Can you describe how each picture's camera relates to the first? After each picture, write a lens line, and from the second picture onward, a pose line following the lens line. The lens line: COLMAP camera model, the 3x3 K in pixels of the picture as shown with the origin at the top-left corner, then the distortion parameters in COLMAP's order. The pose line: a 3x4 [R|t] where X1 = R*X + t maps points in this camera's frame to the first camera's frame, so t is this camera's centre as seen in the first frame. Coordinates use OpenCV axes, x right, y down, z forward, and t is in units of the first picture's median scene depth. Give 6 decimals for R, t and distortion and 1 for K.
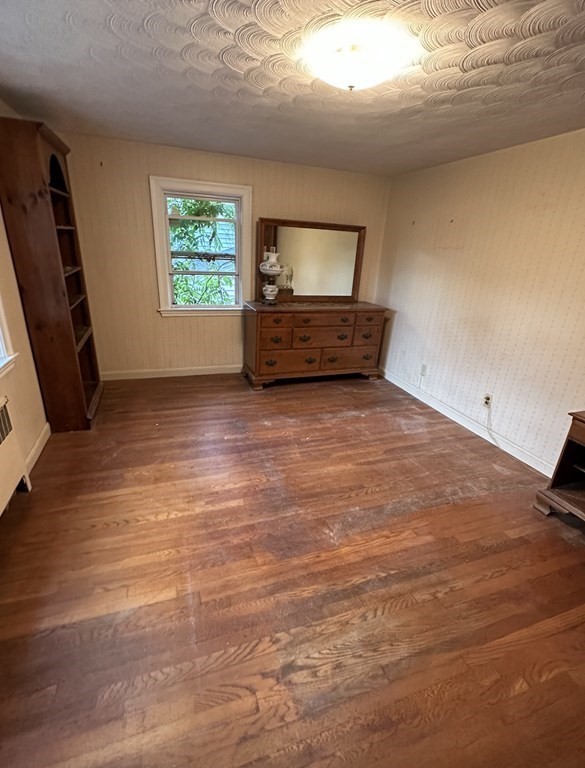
lens RADIAL K [[393.5, 0, 292.5], [0, 393.5, 384.0], [0, 0, 1]] dist [0.001168, -0.000080]
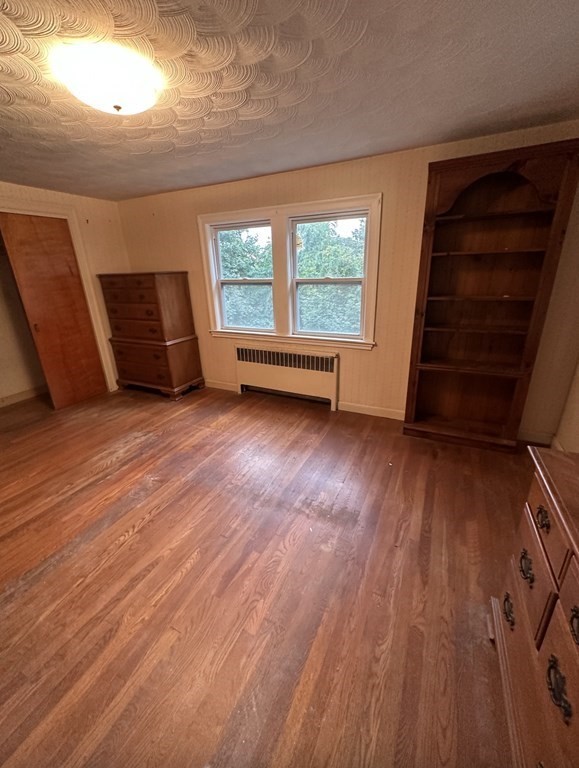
lens RADIAL K [[306.0, 0, 294.1], [0, 306.0, 373.0], [0, 0, 1]] dist [-0.003221, 0.000144]
pose [[-0.708658, 0.198265, -0.677123, 0.397693], [-0.243843, 0.831746, 0.498738, -0.578378], [0.662076, 0.518546, -0.541078, 1.717019]]
